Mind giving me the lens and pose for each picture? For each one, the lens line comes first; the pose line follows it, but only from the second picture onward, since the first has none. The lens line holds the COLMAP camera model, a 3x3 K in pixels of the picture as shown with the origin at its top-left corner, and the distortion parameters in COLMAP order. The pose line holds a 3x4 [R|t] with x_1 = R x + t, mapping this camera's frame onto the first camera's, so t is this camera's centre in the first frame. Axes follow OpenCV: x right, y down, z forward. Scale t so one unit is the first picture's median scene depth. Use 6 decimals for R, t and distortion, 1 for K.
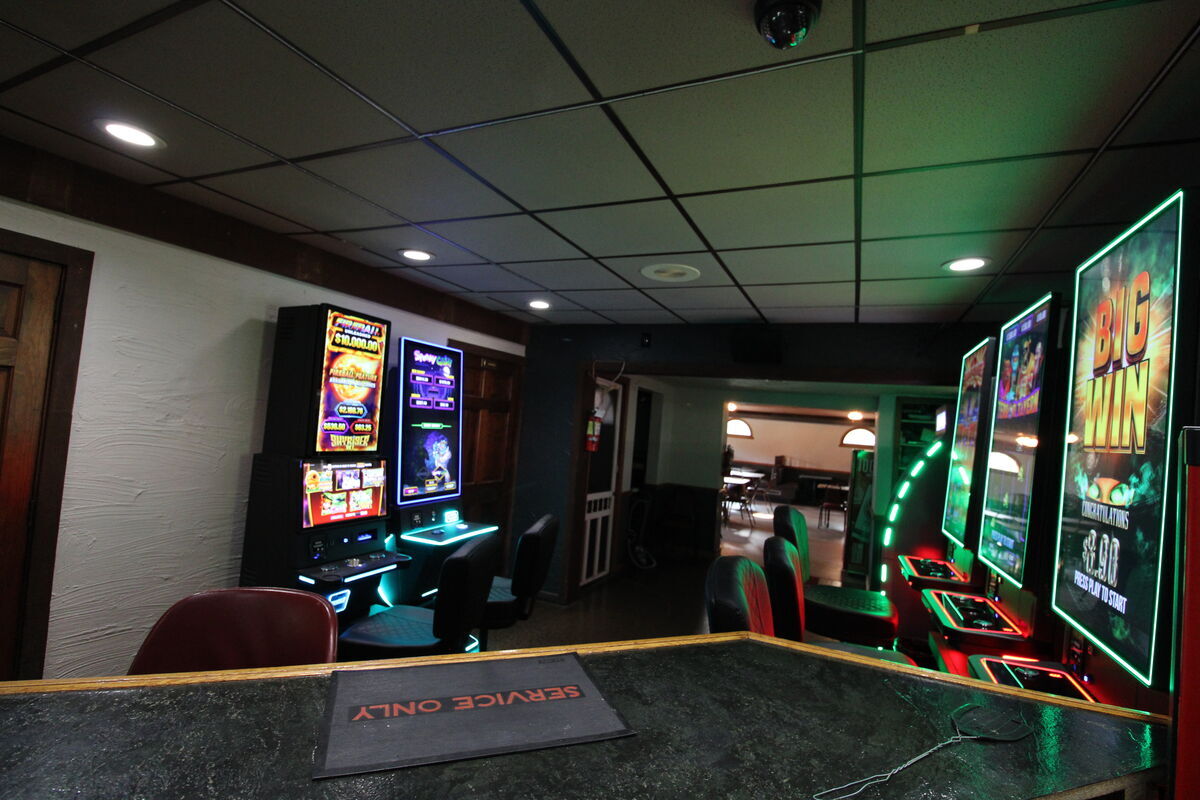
lens RADIAL K [[551.6, 0, 611.0], [0, 551.6, 400.6], [0, 0, 1]] dist [0.000168, 0.000010]
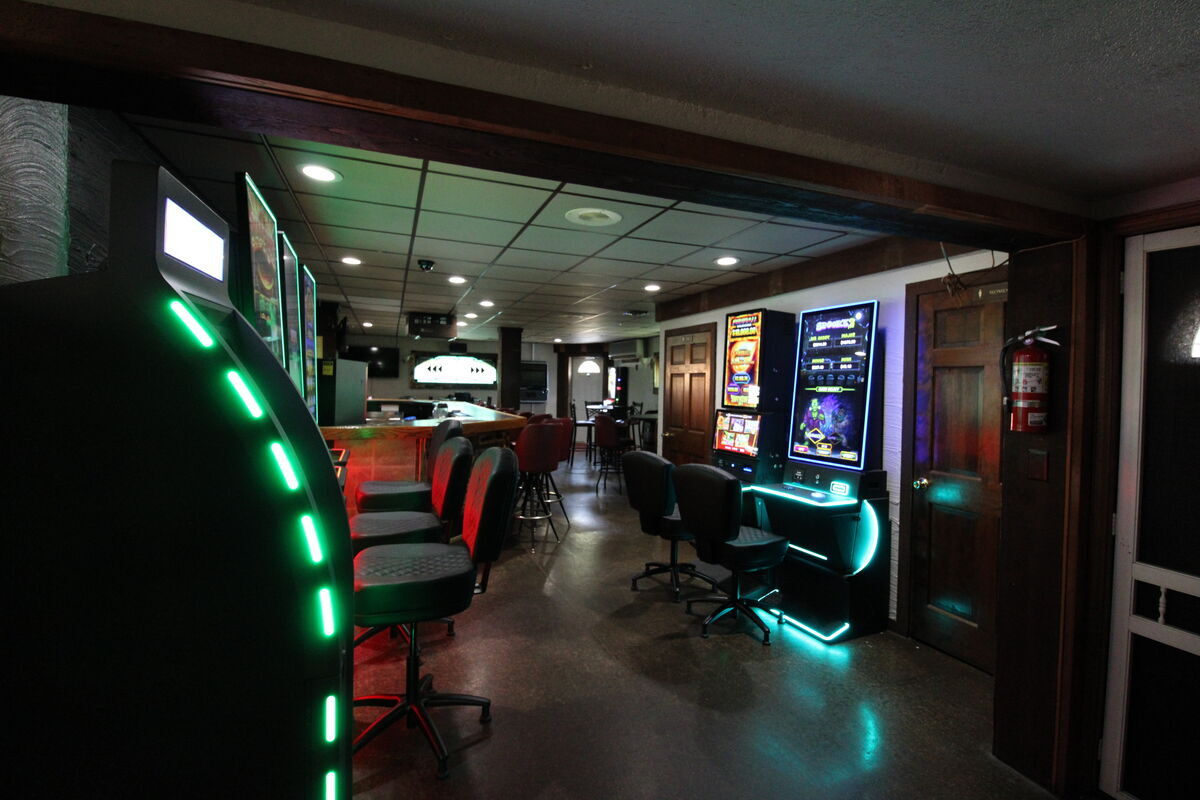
lens RADIAL K [[551.6, 0, 611.8], [0, 551.6, 399.6], [0, 0, 1]] dist [0.000168, 0.000010]
pose [[-0.690702, -0.076760, -0.719054, 0.817449], [-0.046848, 0.997011, -0.061431, 0.180087], [0.721621, -0.008744, -0.692233, 1.767673]]
